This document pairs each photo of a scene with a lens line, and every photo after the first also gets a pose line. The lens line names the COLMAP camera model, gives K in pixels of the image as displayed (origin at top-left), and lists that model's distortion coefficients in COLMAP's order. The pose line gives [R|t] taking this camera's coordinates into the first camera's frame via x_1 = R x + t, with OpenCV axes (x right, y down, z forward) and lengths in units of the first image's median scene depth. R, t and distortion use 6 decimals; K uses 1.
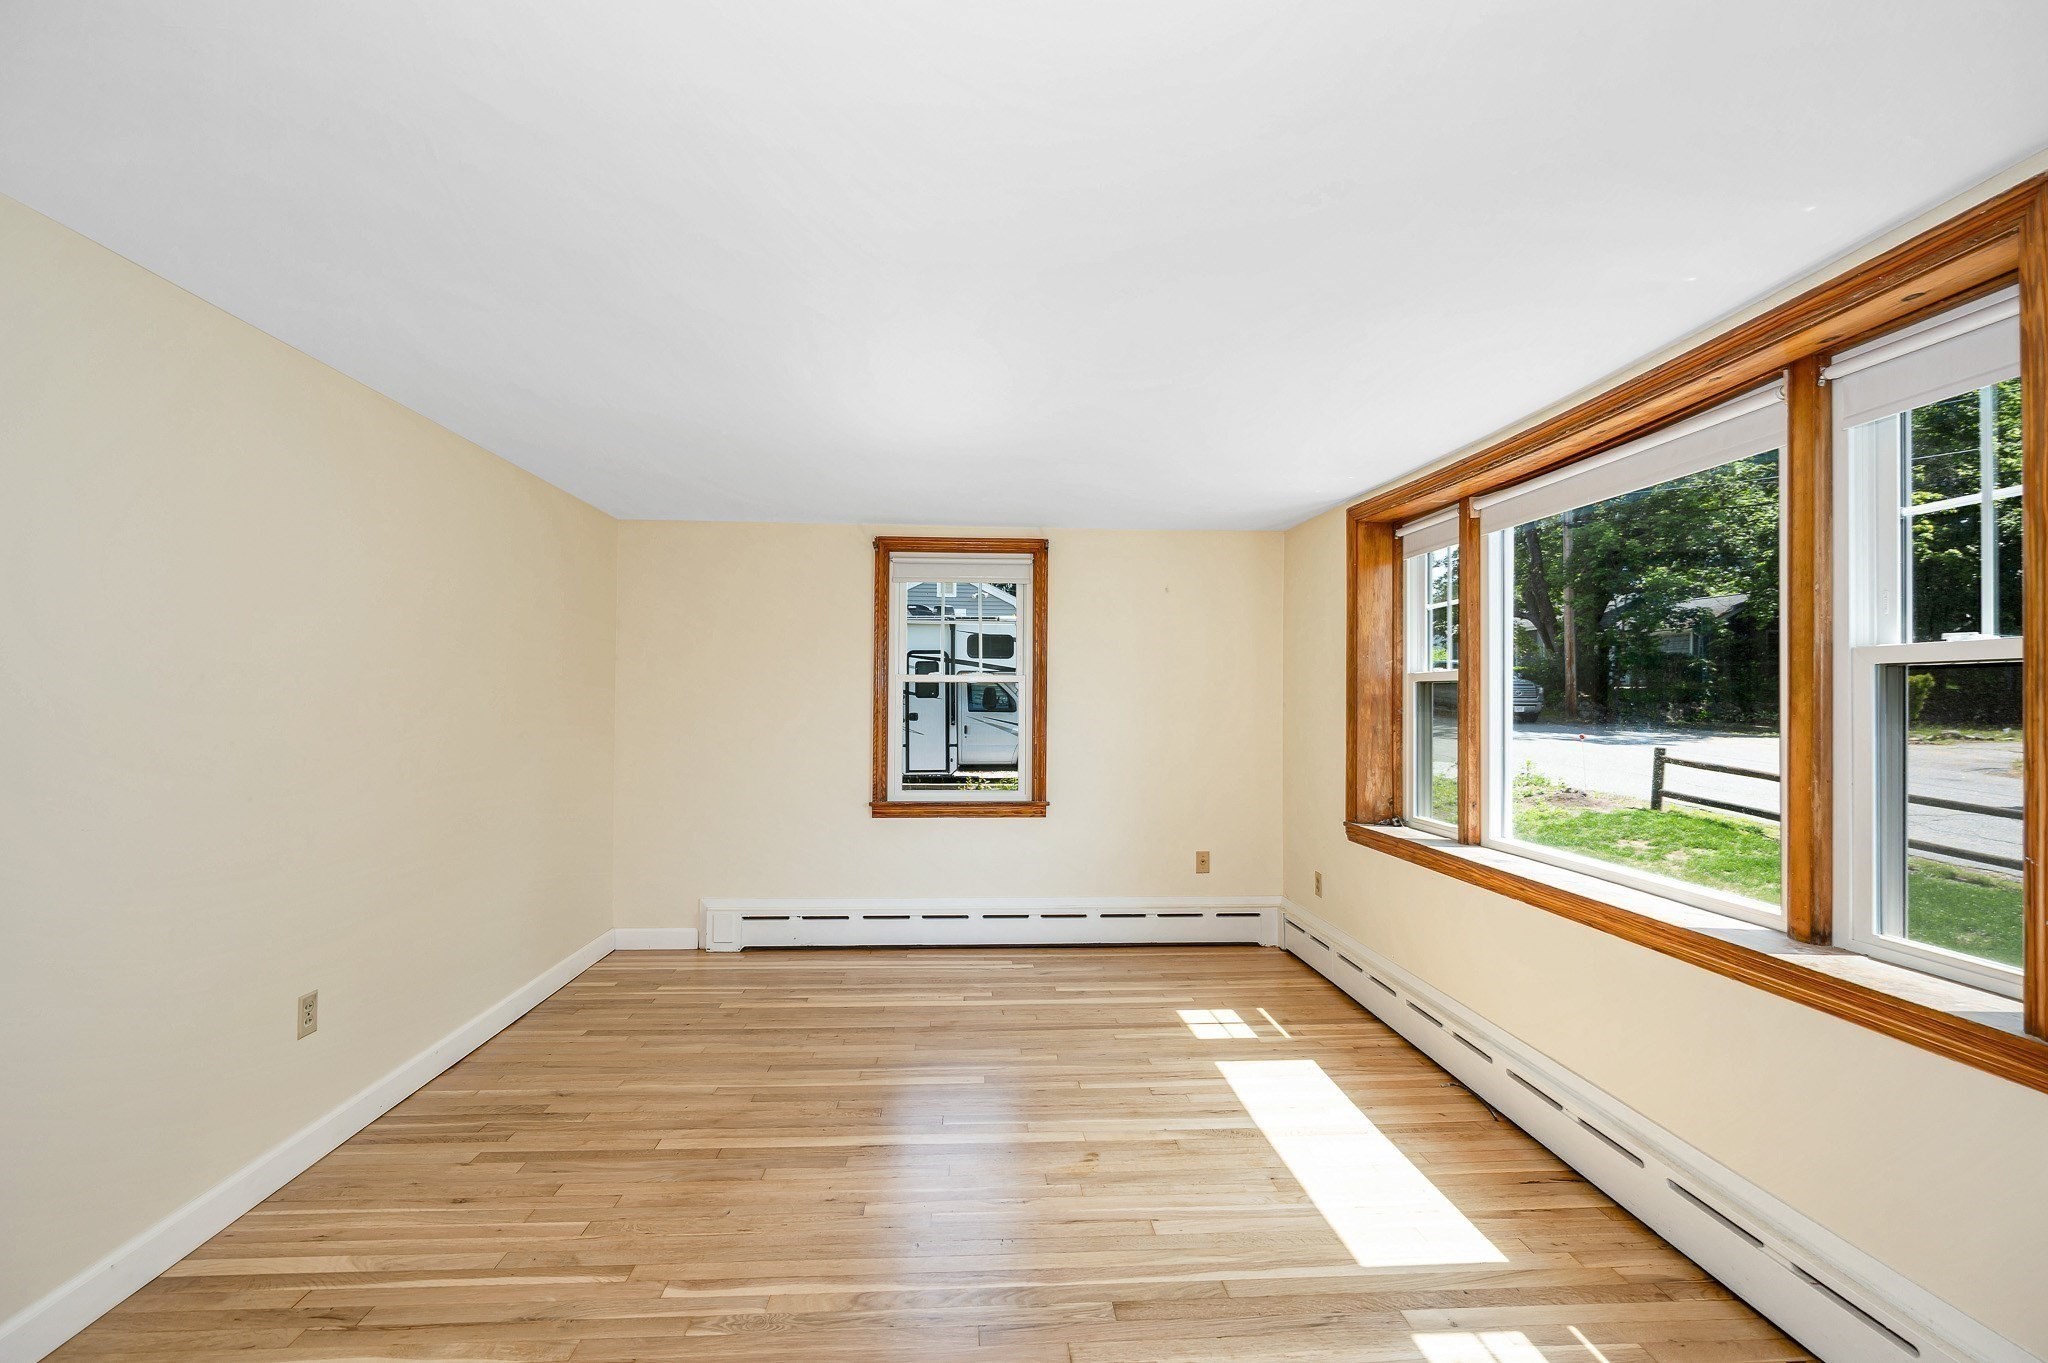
lens RADIAL K [[846.3, 0, 1053.6], [0, 846.3, 687.1], [0, 0, 1]] dist [-0.002577, -0.000823]
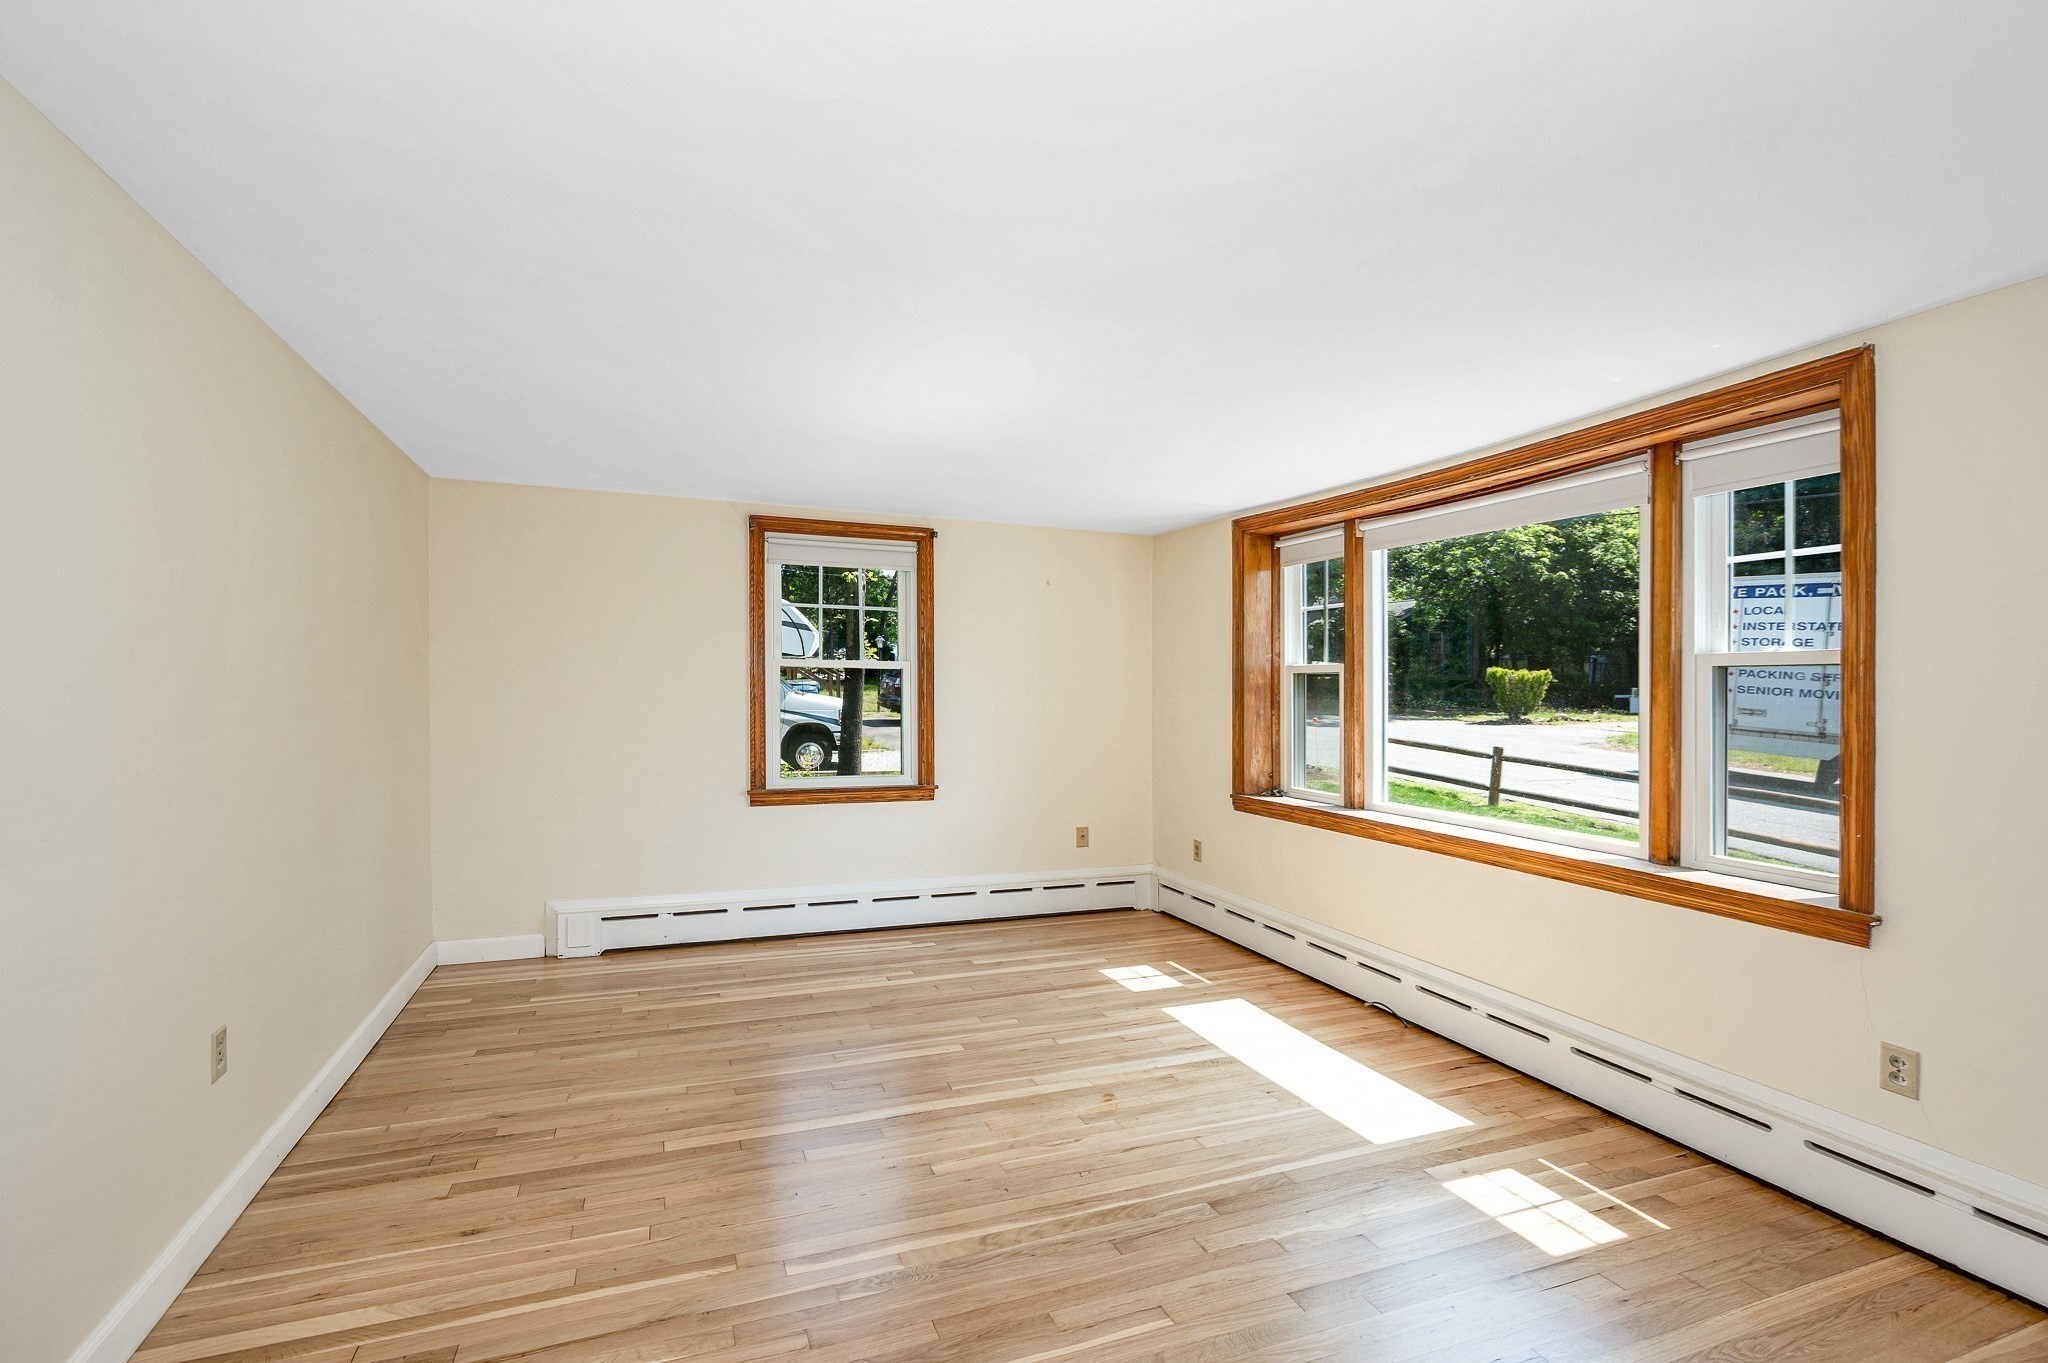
lens RADIAL K [[846.3, 0, 1028.5], [0, 846.3, 686.5], [0, 0, 1]] dist [-0.002577, -0.000823]
pose [[0.960442, 0.006277, 0.278409, -0.340475], [-0.010788, 0.999834, 0.014675, -0.000993], [-0.278271, -0.017098, 0.960350, -0.029700]]
